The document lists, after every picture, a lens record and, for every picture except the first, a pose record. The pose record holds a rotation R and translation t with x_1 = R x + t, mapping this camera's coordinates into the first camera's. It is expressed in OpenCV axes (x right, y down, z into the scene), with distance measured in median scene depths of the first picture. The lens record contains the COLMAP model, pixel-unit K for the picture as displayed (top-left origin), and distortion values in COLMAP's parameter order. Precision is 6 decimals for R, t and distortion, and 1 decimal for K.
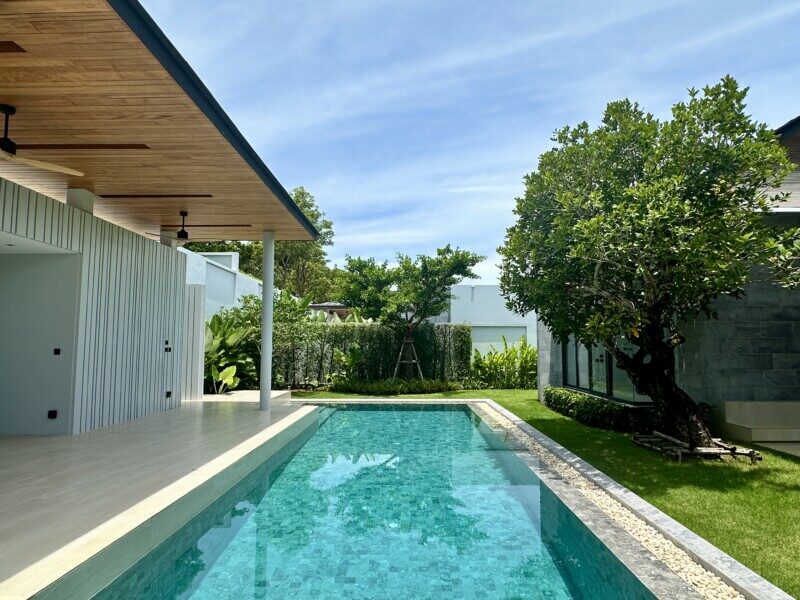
lens RADIAL K [[500.1, 0, 399.4], [0, 500.1, 304.5], [0, 0, 1]] dist [0.007796, 0.002791]
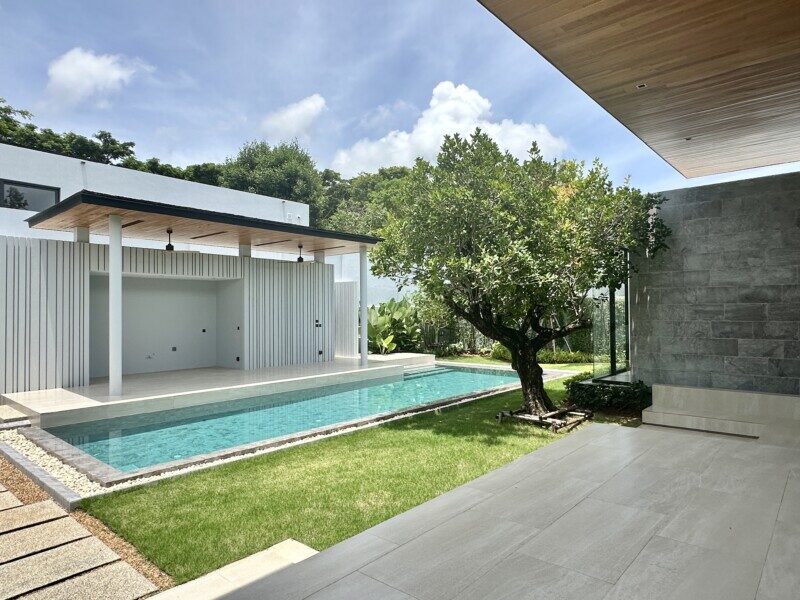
lens RADIAL K [[500.1, 0, 399.4], [0, 500.1, 304.5], [0, 0, 1]] dist [0.007796, 0.002791]
pose [[0.765331, -0.015007, -0.643461, 0.857892], [0.062017, 0.996796, 0.050515, -0.048503], [0.640642, -0.078567, 0.763810, -0.086103]]
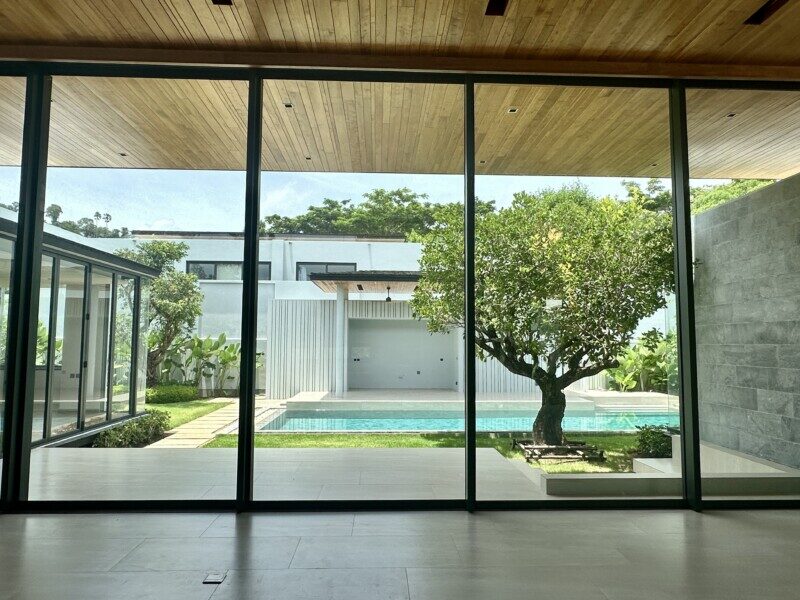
lens RADIAL K [[518.4, 0, 401.2], [0, 518.4, 304.9], [0, 0, 1]] dist [-0.001284, 0.000684]
pose [[0.060532, -0.073004, -0.995493, 1.464611], [0.079589, 0.994499, -0.068091, -0.013038], [0.994988, -0.075109, 0.066009, 0.446761]]
